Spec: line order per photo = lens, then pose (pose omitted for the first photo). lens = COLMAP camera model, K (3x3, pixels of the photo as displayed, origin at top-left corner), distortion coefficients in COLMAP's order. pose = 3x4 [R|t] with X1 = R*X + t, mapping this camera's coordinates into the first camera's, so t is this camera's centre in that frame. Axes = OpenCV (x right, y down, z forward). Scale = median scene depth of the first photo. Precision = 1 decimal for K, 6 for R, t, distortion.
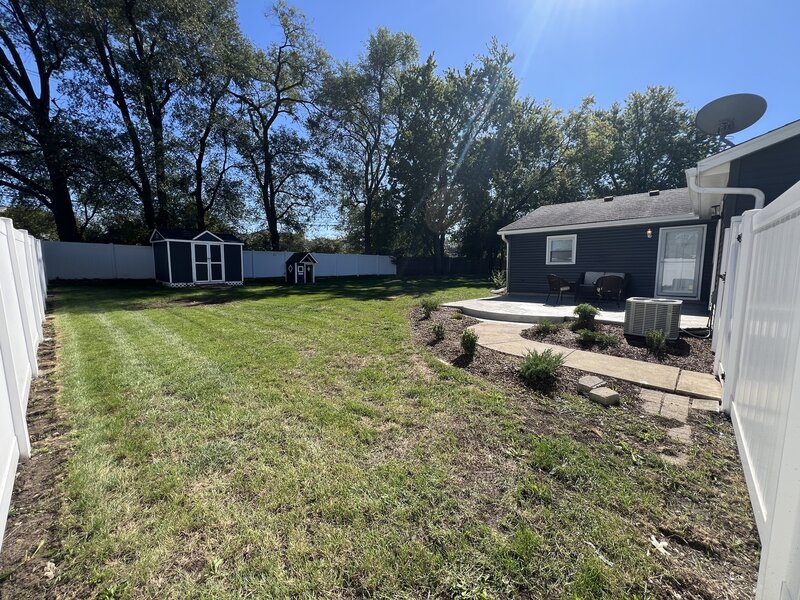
lens RADIAL K [[317.7, 0, 400.0], [0, 317.7, 301.9], [0, 0, 1]] dist [-0.002740, 0.000270]
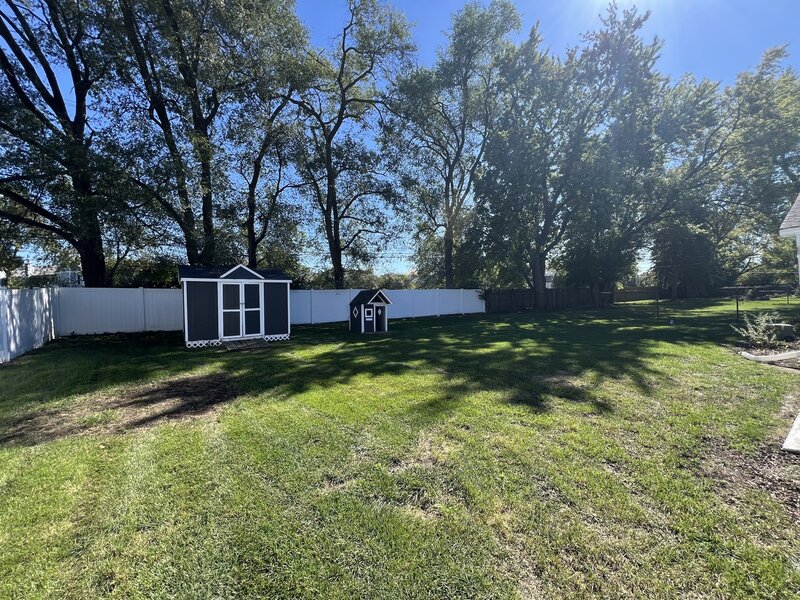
lens RADIAL K [[317.7, 0, 399.4], [0, 317.7, 299.8], [0, 0, 1]] dist [-0.002740, 0.000270]
pose [[0.977581, -0.029607, -0.208466, -0.085634], [0.005879, 0.993516, -0.113536, -0.045850], [0.210476, 0.109765, 0.971417, 0.283254]]
